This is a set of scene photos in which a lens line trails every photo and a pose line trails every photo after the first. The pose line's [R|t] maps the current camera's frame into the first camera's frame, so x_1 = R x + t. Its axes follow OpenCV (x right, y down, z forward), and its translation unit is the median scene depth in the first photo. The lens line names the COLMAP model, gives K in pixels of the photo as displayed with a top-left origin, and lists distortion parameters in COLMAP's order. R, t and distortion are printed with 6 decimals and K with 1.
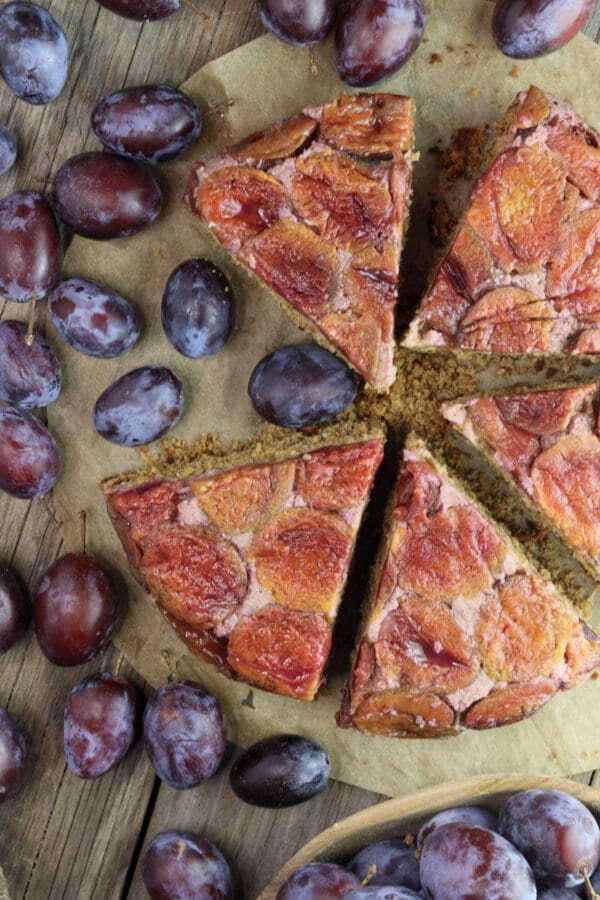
lens RADIAL K [[2194.3, 0, 303.8], [0, 2194.3, 453.5], [0, 0, 1]] dist [-0.028310, 0.000000]
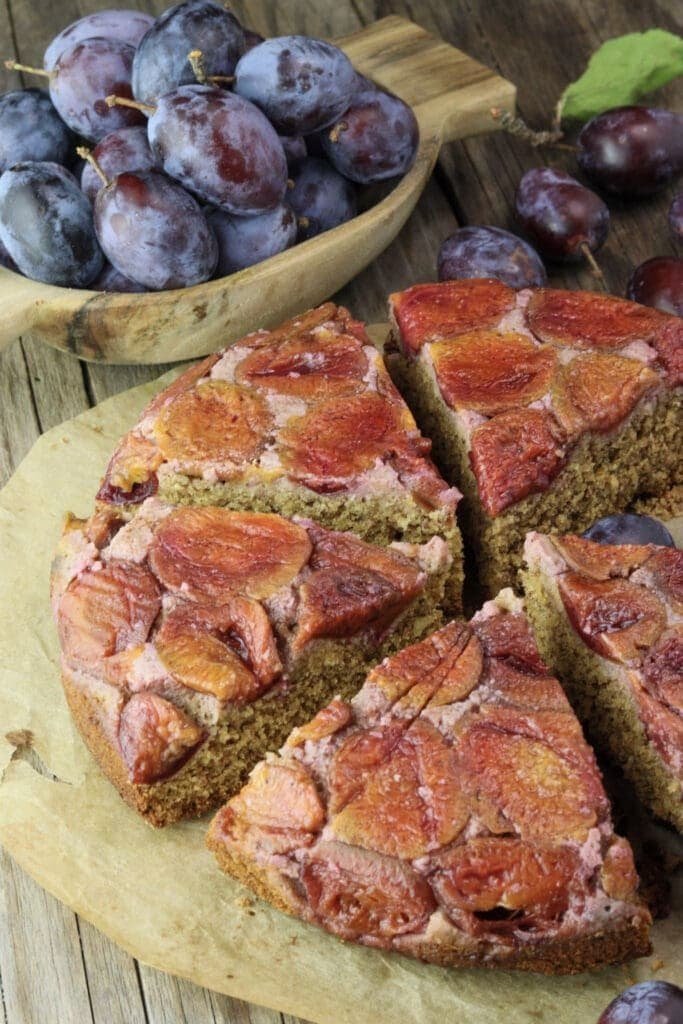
lens RADIAL K [[2496.6, 0, 341.8], [0, 2496.6, 512.4], [0, 0, 1]] dist [-0.028310, 0.000000]
pose [[-0.854062, 0.415265, -0.313262, 0.355937], [-0.519383, -0.647638, 0.557500, -0.468049], [0.028630, 0.638843, 0.768805, 0.321404]]
